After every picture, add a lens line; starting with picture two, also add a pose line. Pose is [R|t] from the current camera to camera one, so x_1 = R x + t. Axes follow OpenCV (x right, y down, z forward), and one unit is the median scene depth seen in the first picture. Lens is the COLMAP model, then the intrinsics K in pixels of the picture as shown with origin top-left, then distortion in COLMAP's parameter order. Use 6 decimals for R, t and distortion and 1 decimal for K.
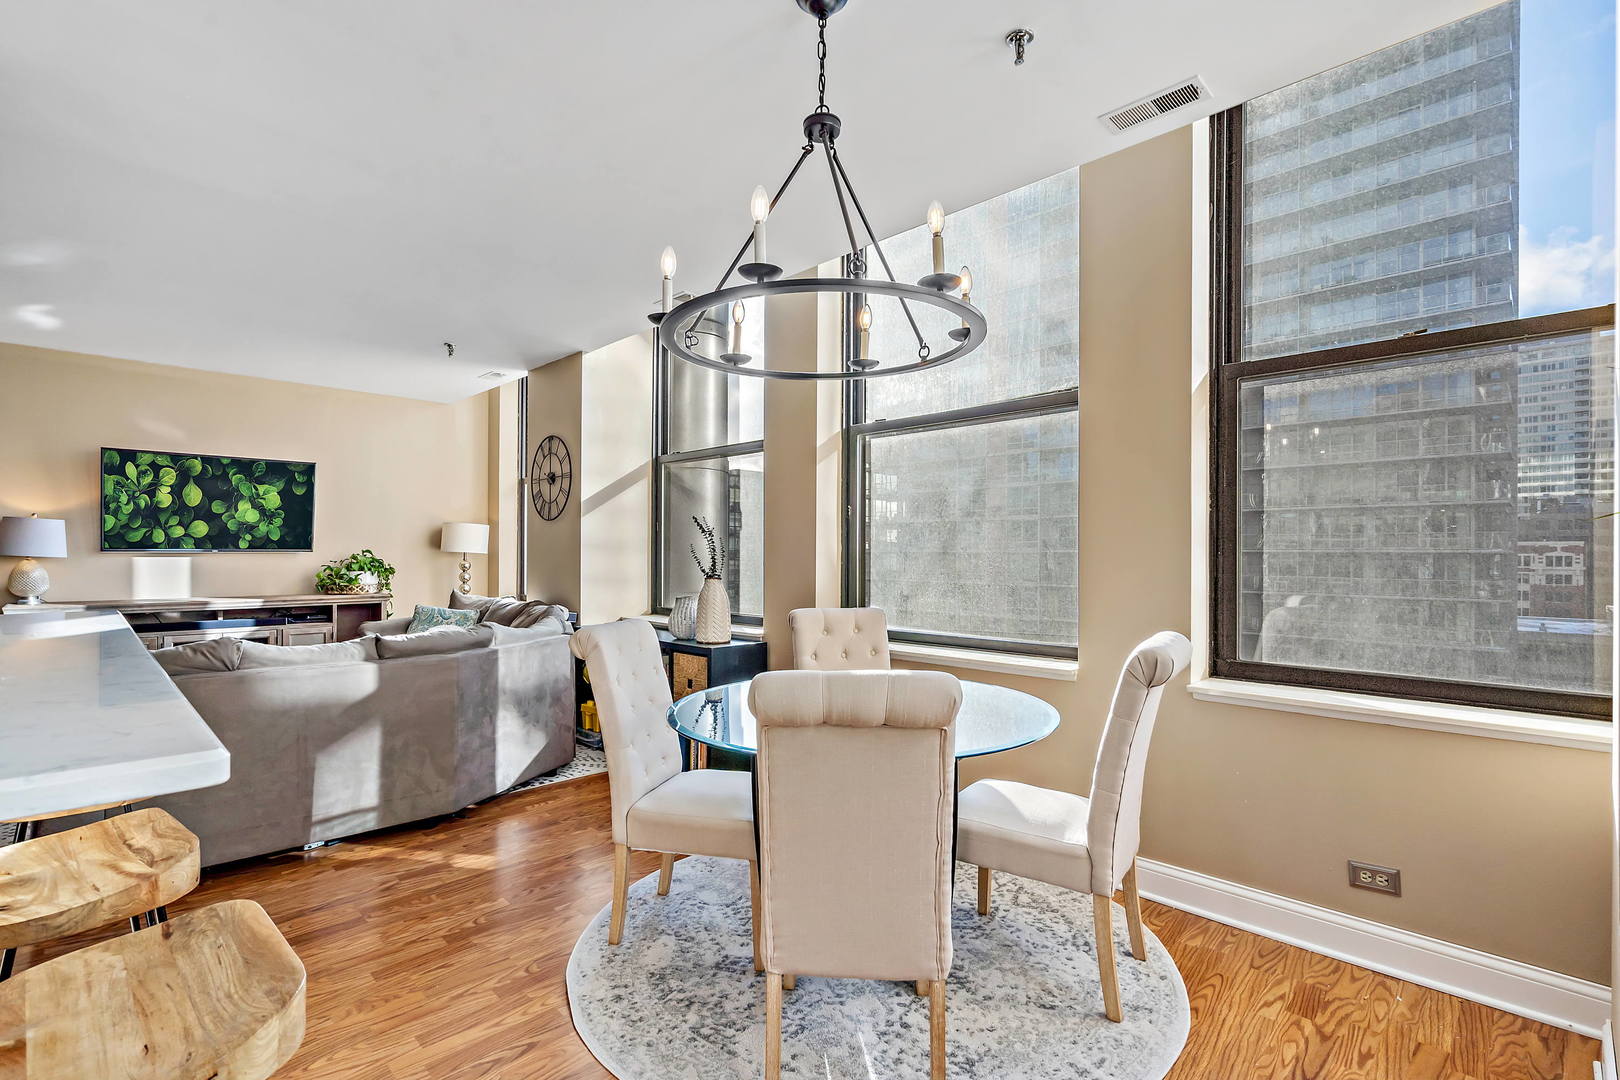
lens RADIAL K [[743.1, 0, 804.2], [0, 743.1, 553.1], [0, 0, 1]] dist [0.001122, 0.000140]
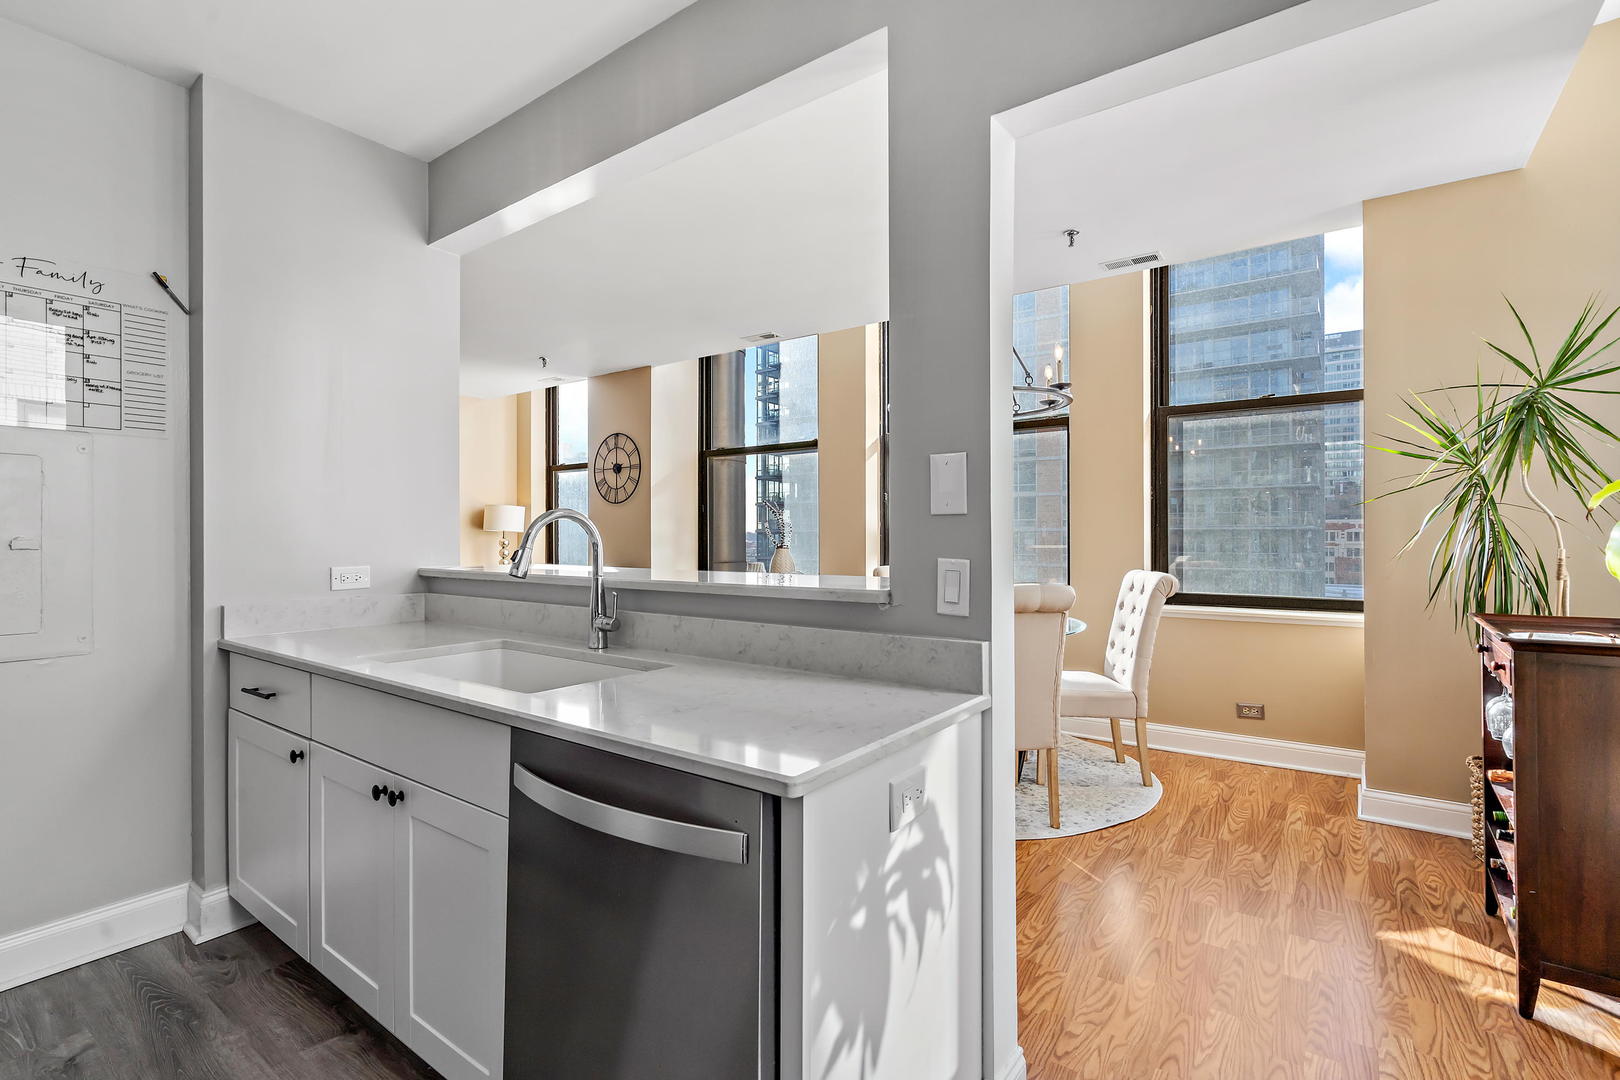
lens RADIAL K [[739.0, 0, 802.6], [0, 739.0, 533.9], [0, 0, 1]] dist [0.000186, -0.000030]
pose [[0.988917, -0.005964, 0.148347, -0.426108], [0.005804, 0.999982, 0.001508, 0.010945], [-0.148353, -0.000631, 0.988934, -0.450489]]
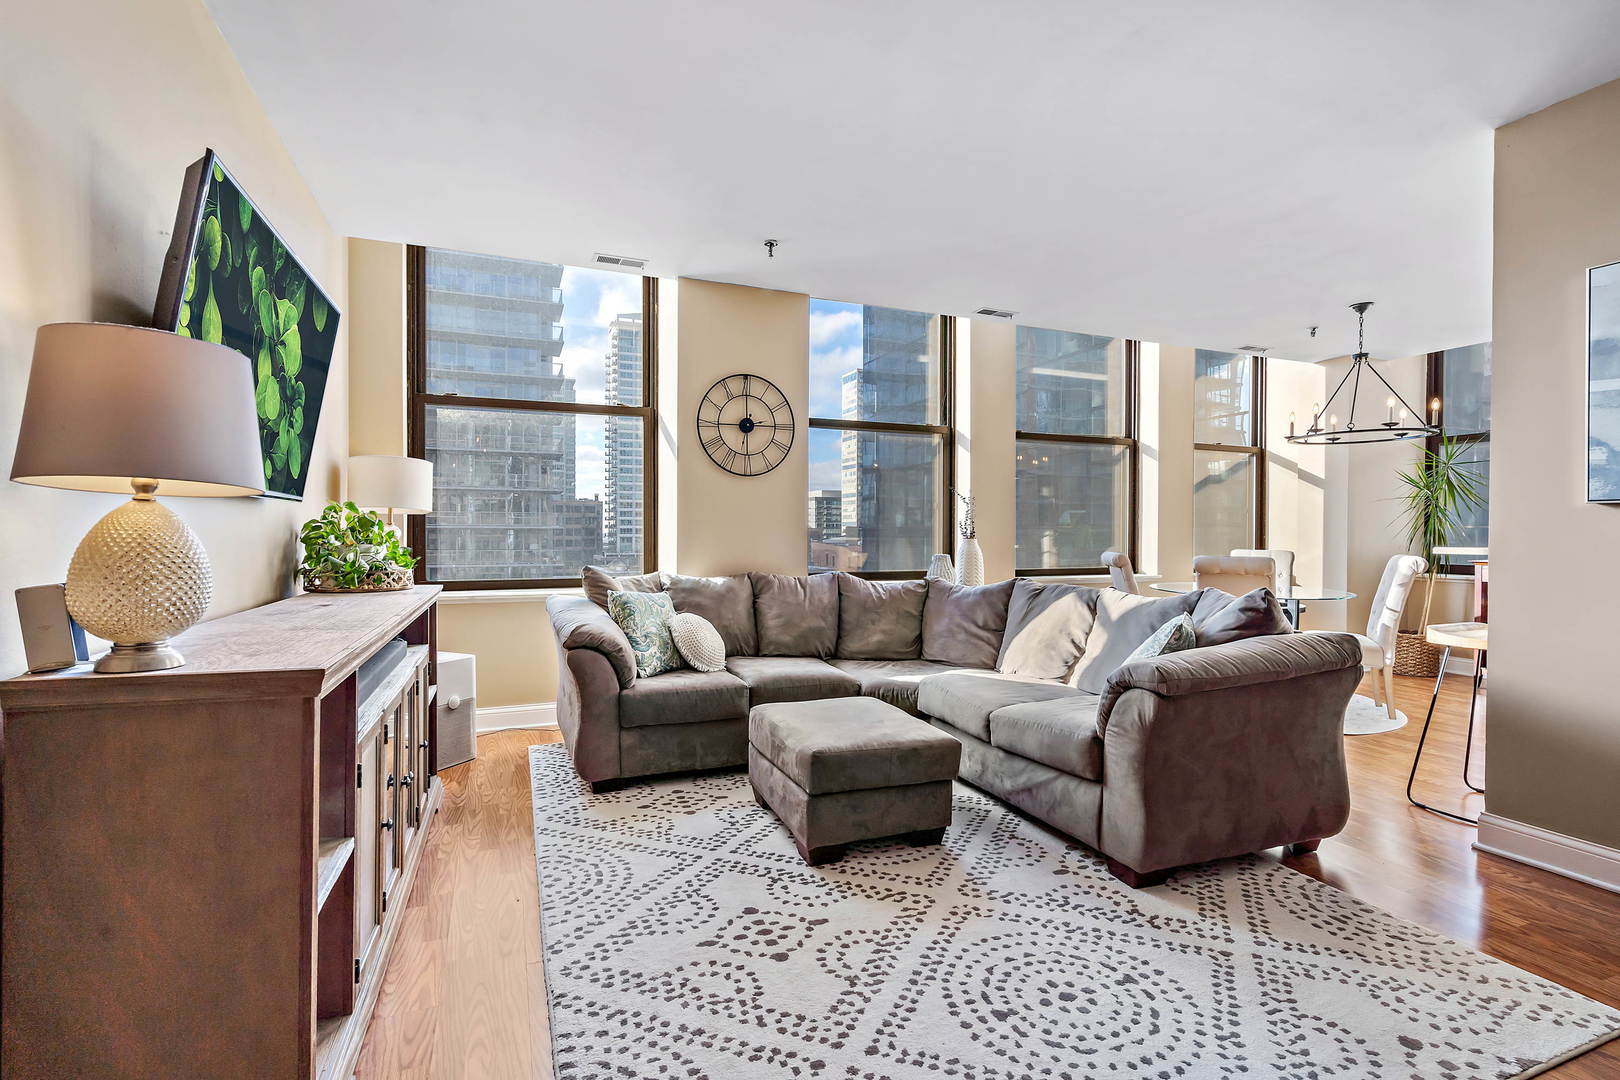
lens RADIAL K [[739.0, 0, 802.6], [0, 739.0, 533.9], [0, 0, 1]] dist [0.000186, -0.000030]
pose [[0.406455, -0.004947, 0.913657, -2.070657], [-0.001130, 0.999982, 0.005917, 0.031382], [-0.913670, -0.003437, 0.406442, 1.161645]]
